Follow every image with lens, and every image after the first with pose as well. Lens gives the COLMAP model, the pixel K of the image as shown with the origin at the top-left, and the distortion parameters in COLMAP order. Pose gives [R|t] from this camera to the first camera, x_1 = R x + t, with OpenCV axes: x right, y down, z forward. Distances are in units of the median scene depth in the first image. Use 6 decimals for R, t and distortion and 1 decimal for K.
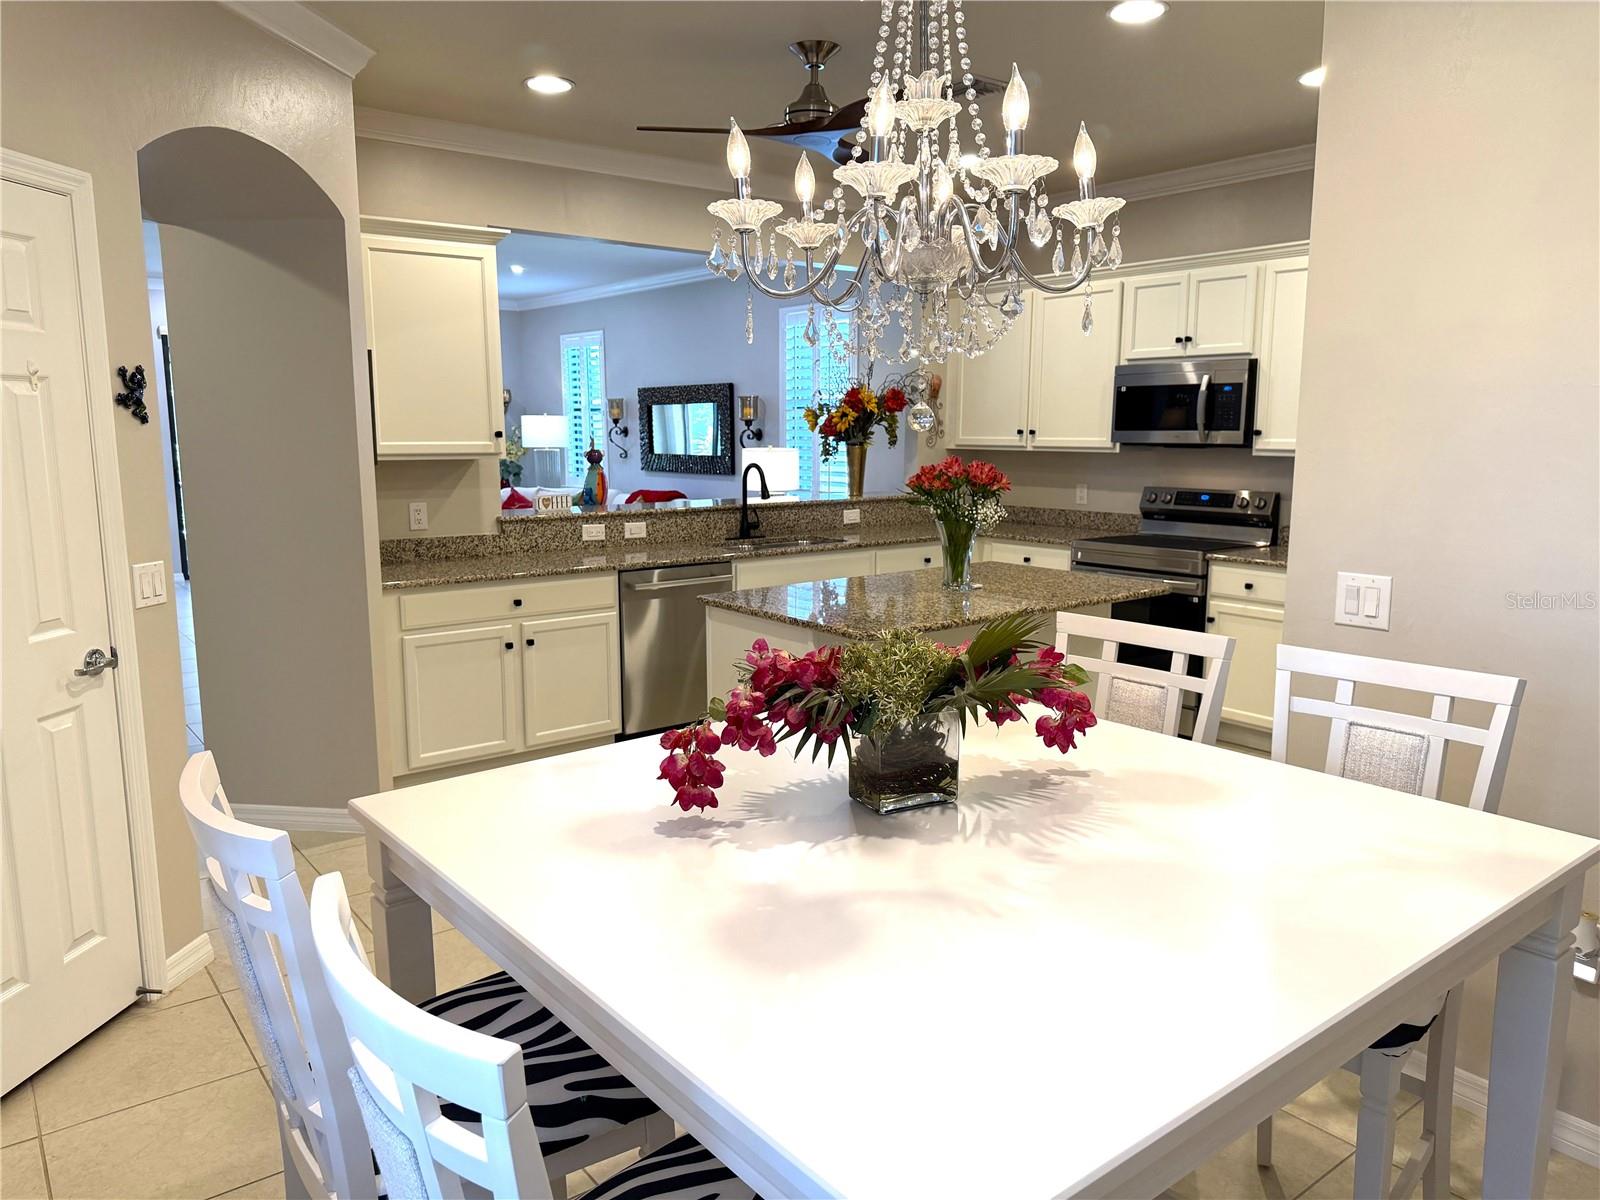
lens RADIAL K [[1176.2, 0, 800.0], [0, 1176.2, 600.0], [0, 0, 1]] dist [0.171220, -0.274050]
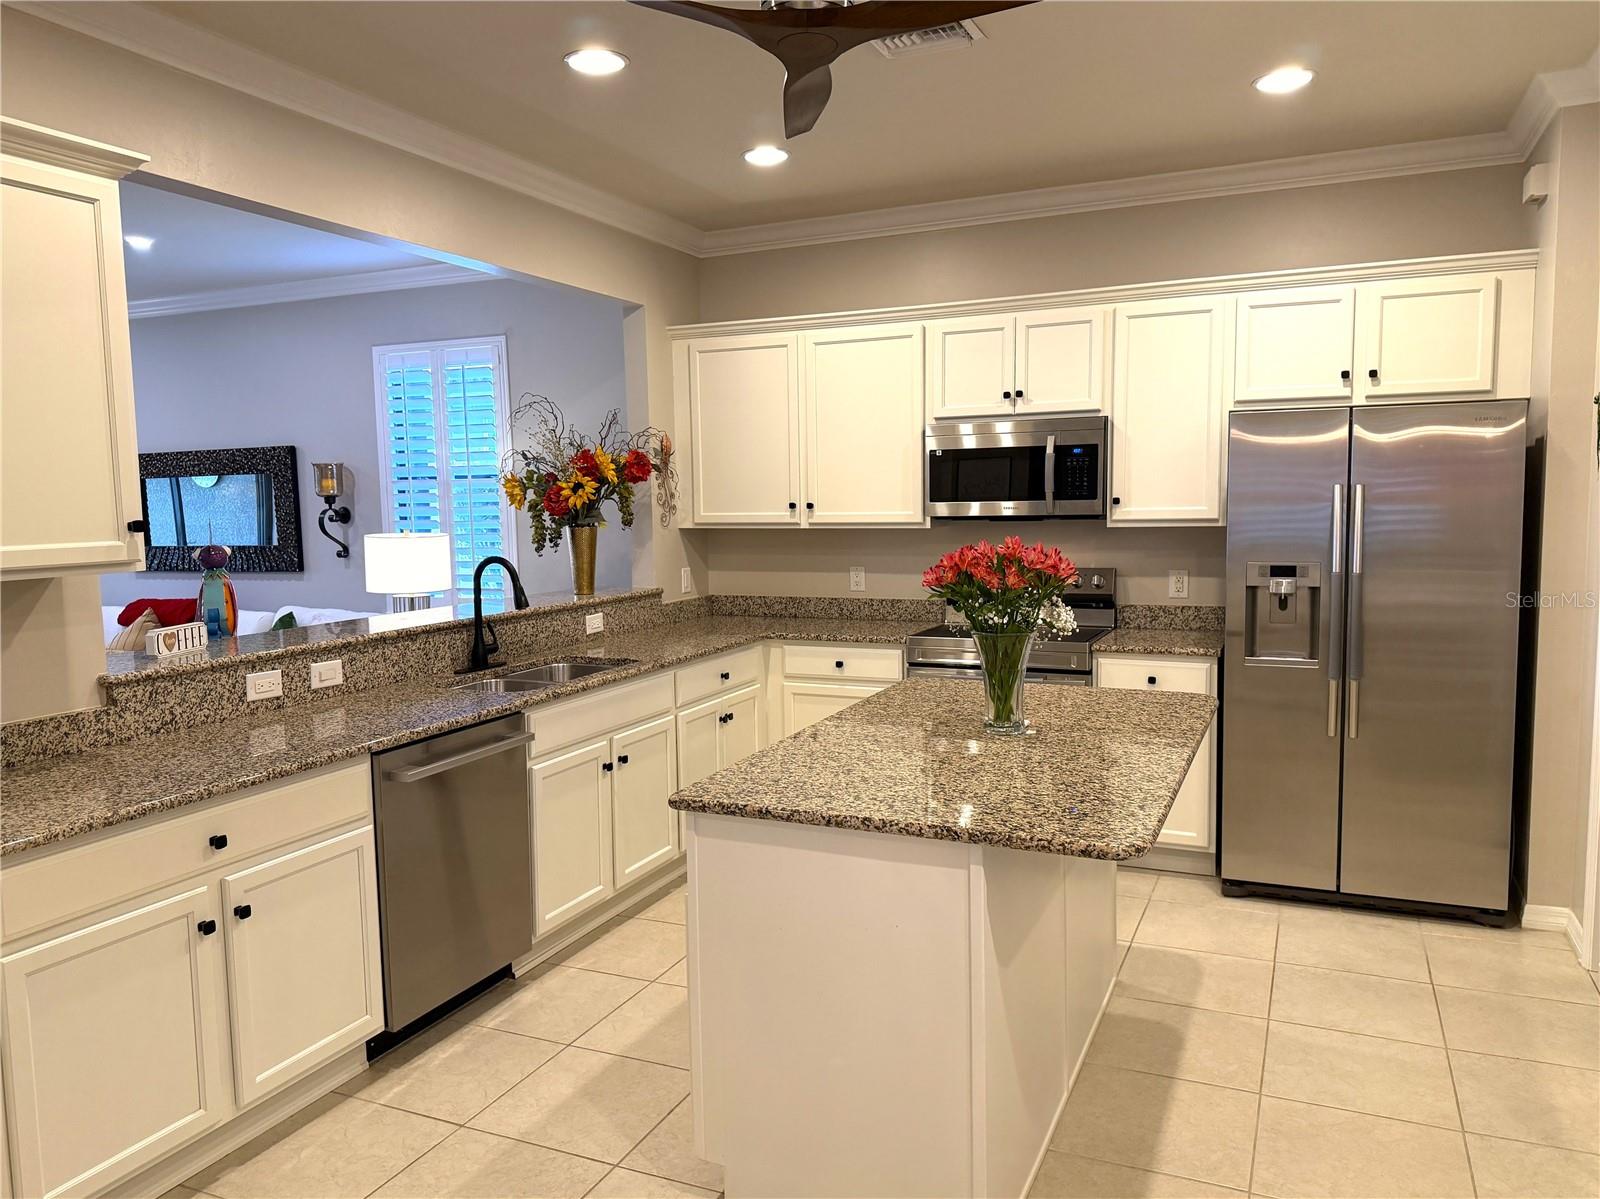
lens RADIAL K [[1176.2, 0, 800.0], [0, 1176.2, 599.5], [0, 0, 1]] dist [0.171220, -0.274050]
pose [[0.881613, -0.057914, 0.468407, -0.201745], [0.087735, 0.995255, -0.042077, -0.047148], [-0.463747, 0.078192, 0.882510, 0.316966]]
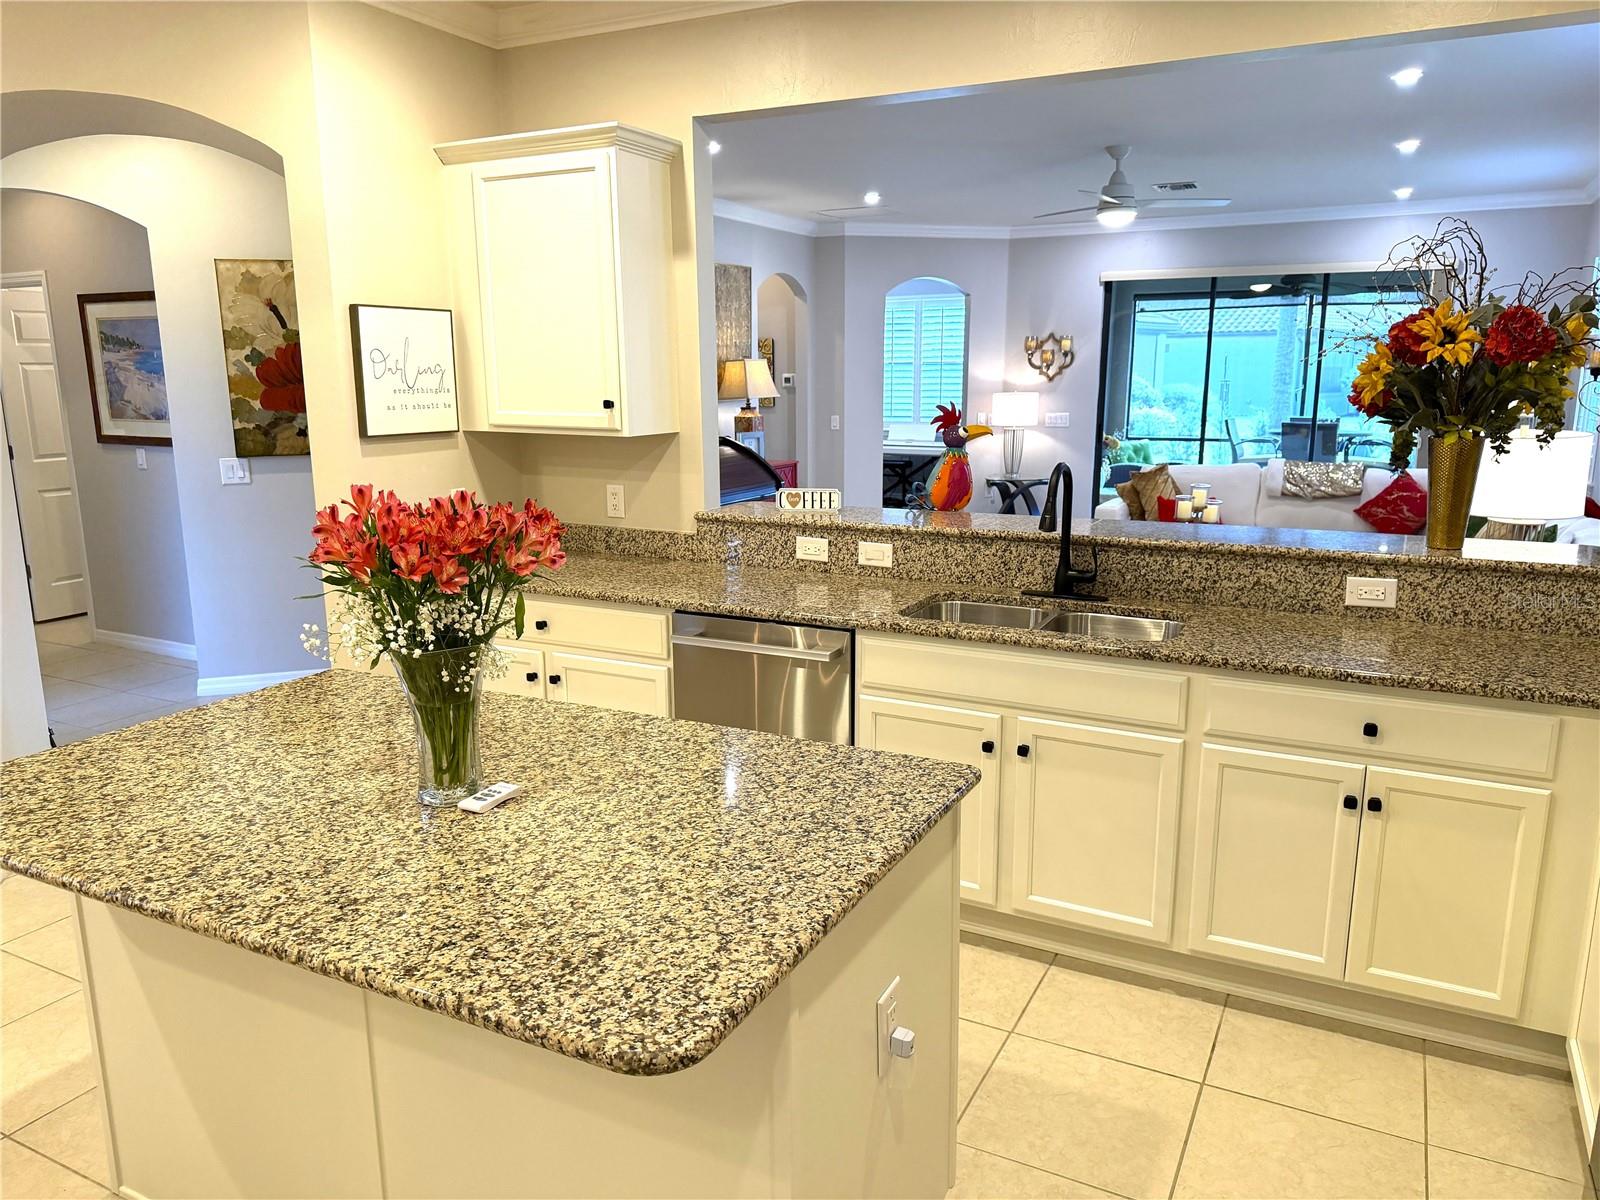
lens RADIAL K [[1133.0, 0, 777.8], [0, 1133.0, 598.7], [0, 0, 1]] dist [0.129369, -0.147521]
pose [[0.408164, 0.180201, -0.894947, 0.382537], [-0.132681, 0.981625, 0.137142, -0.107792], [0.903215, 0.062766, 0.424573, 0.651827]]
